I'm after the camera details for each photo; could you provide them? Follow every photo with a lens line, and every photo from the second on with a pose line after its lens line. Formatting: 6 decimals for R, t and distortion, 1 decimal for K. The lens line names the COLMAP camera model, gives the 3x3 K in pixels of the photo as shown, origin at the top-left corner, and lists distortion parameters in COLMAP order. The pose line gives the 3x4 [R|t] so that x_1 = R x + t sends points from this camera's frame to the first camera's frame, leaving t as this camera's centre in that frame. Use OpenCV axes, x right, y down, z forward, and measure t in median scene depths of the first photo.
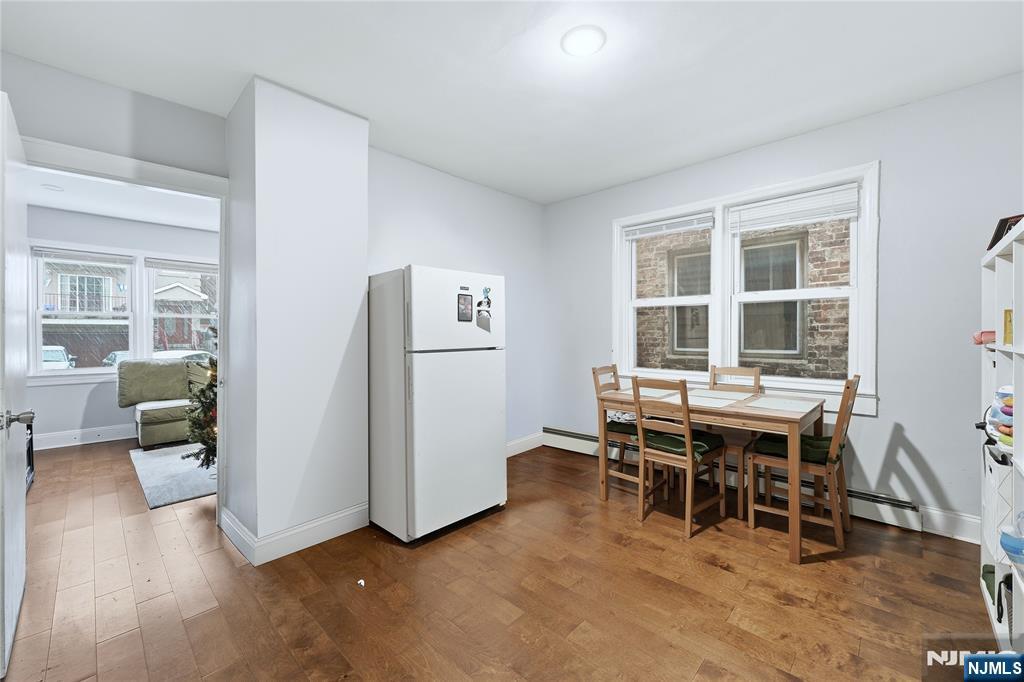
lens RADIAL K [[416.1, 0, 512.0], [0, 416.1, 341.0], [0, 0, 1]] dist [0.006495, 0.000190]
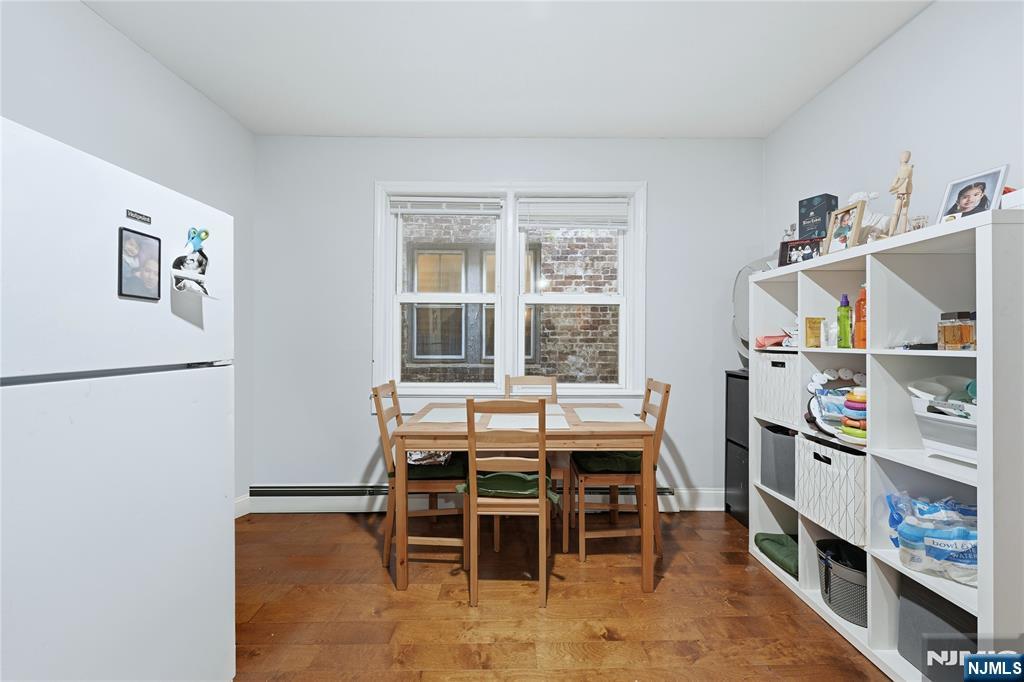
lens RADIAL K [[416.1, 0, 512.0], [0, 416.1, 341.0], [0, 0, 1]] dist [0.006495, 0.000190]
pose [[0.713856, 0.005268, 0.700273, -0.132692], [0.007038, 0.999867, -0.014696, 0.001364], [-0.700257, 0.015419, 0.713724, 0.440881]]
